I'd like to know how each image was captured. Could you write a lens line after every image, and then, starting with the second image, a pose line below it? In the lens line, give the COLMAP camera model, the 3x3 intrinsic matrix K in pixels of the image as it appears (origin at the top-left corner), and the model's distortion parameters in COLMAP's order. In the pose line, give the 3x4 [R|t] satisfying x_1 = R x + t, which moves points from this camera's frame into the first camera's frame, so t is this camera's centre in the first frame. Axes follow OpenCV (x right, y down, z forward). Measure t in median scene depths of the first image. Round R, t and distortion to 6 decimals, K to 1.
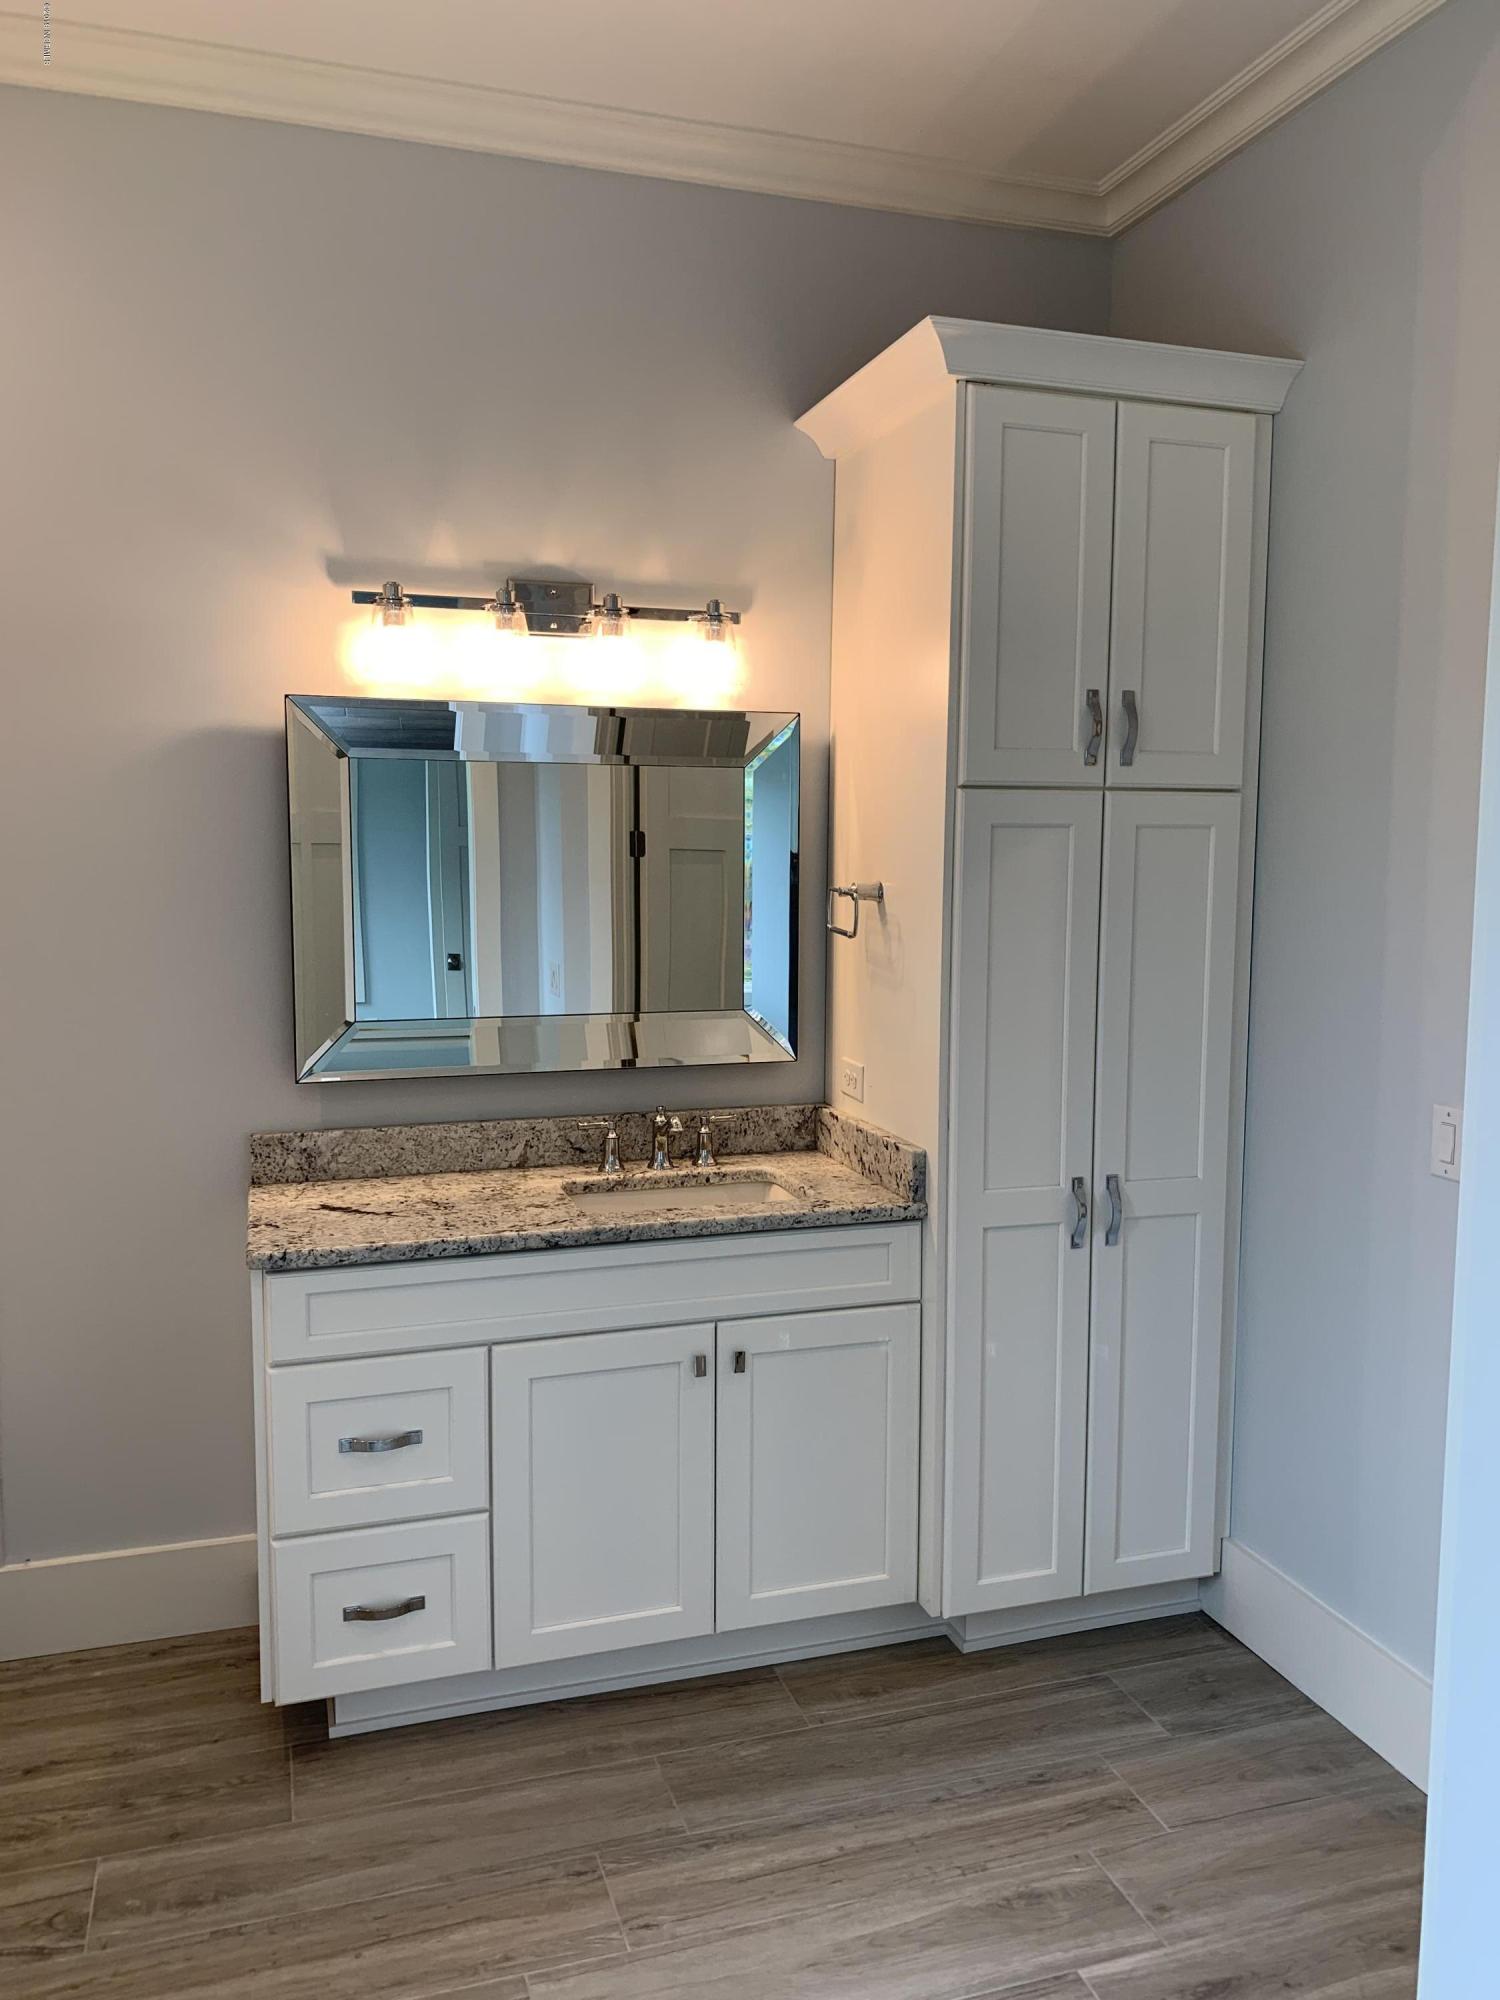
lens RADIAL K [[1544.8, 0, 733.5], [0, 1544.8, 997.1], [0, 0, 1]] dist [0.042790, -0.010784]
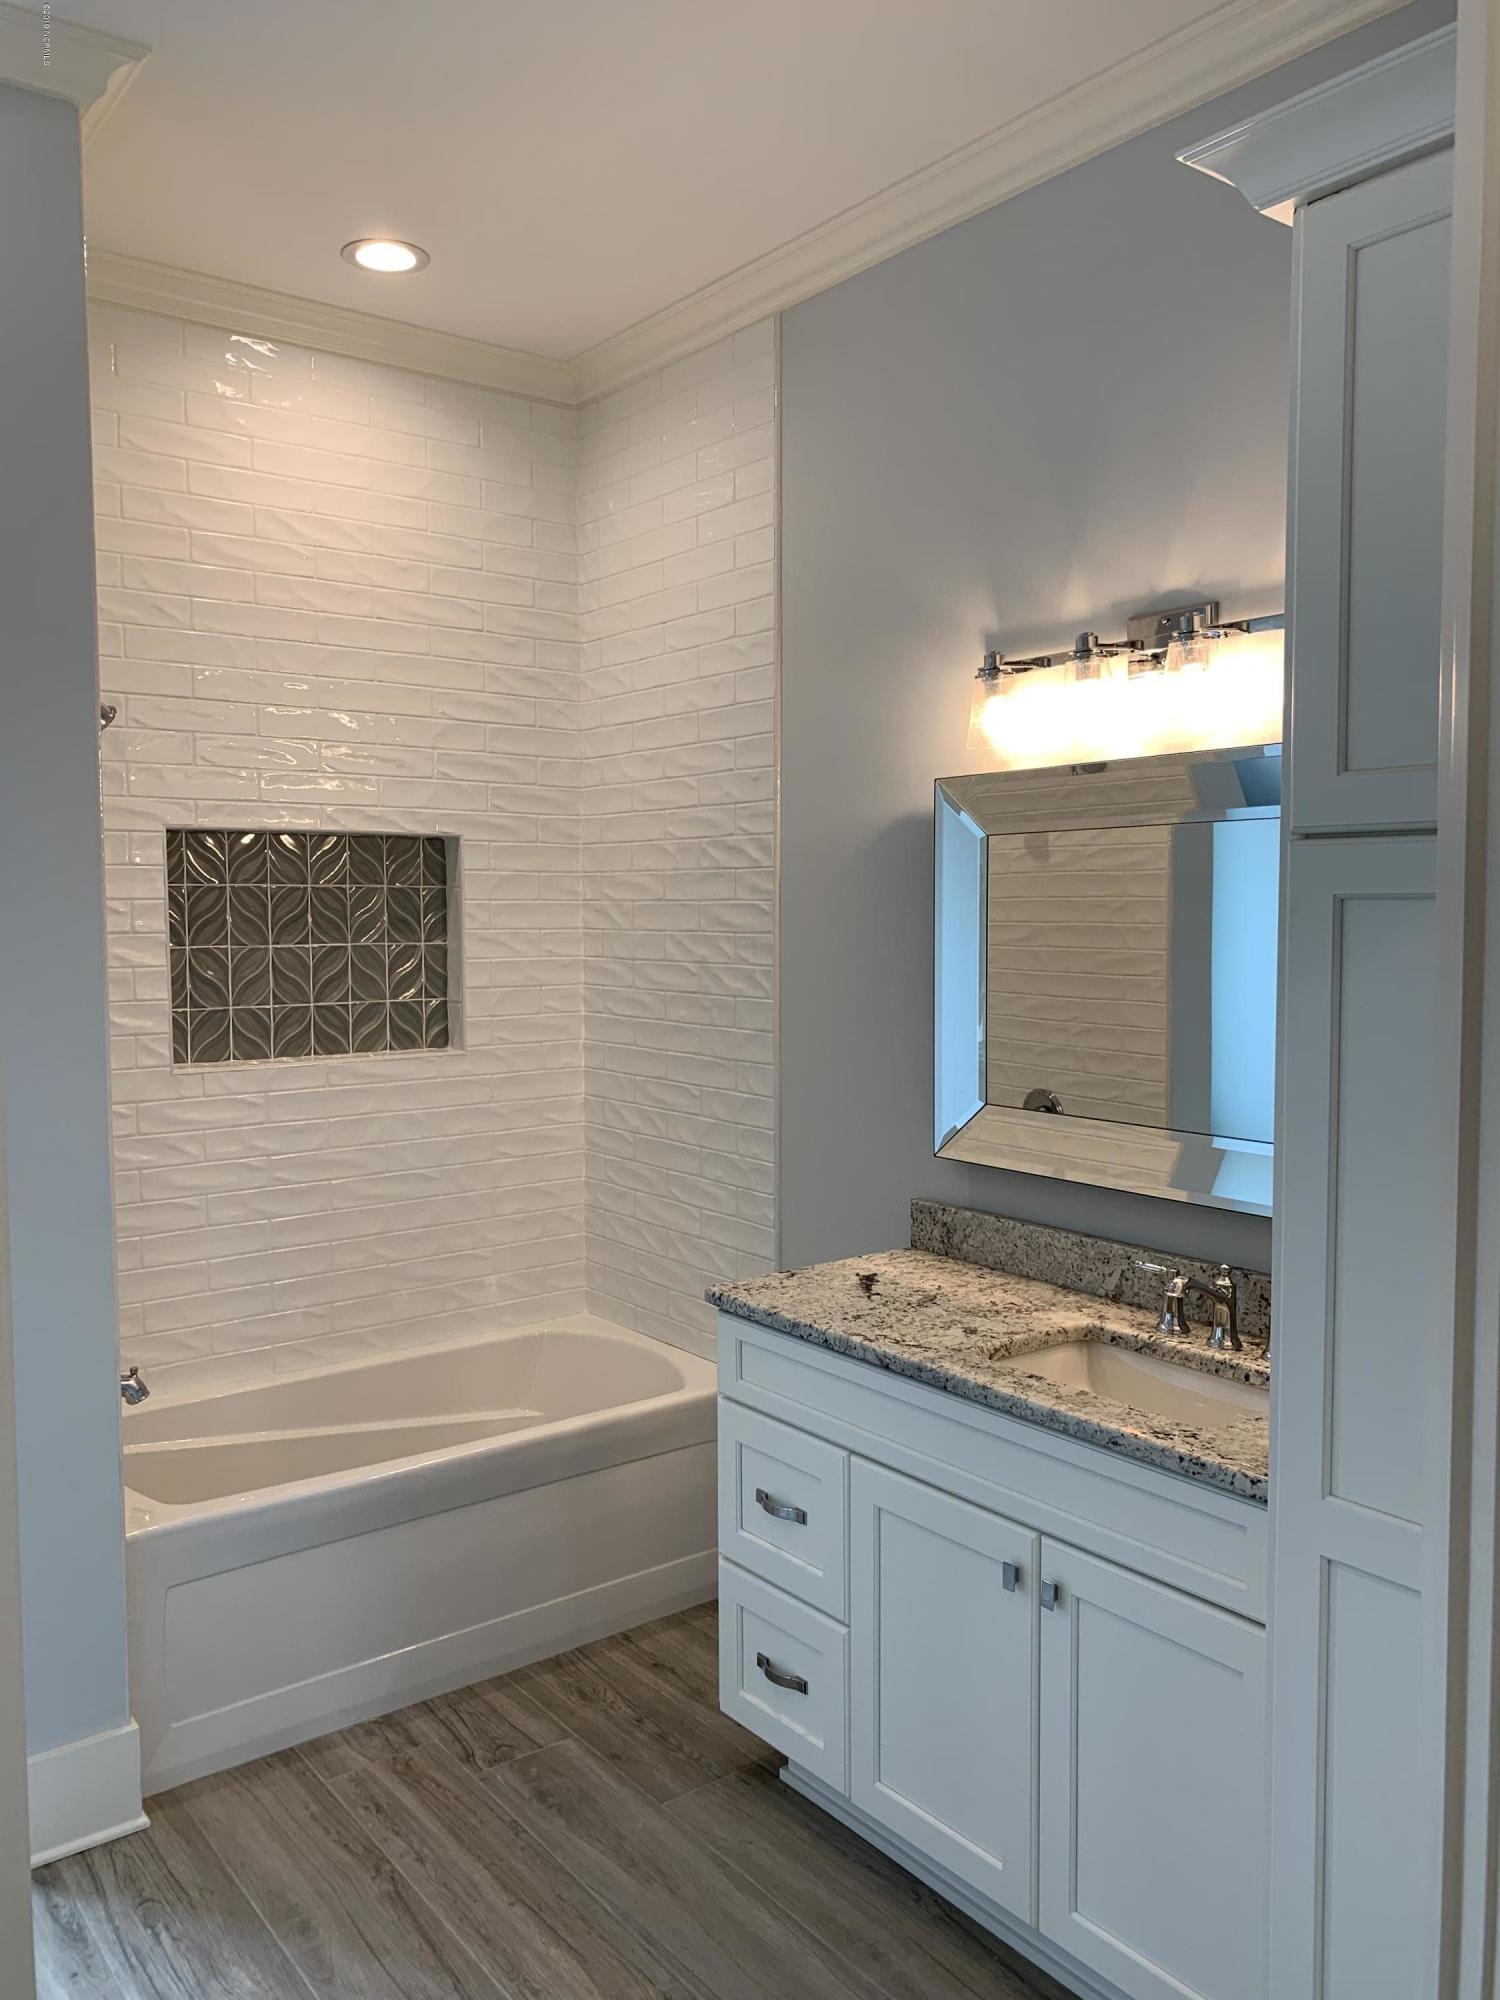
lens RADIAL K [[1544.8, 0, 735.3], [0, 1544.8, 1000.0], [0, 0, 1]] dist [0.042790, -0.010784]
pose [[0.350374, 0.060983, -0.934622, 0.656067], [-0.091264, 0.995352, 0.030732, -0.070293], [0.932153, 0.074530, 0.354311, 0.550381]]
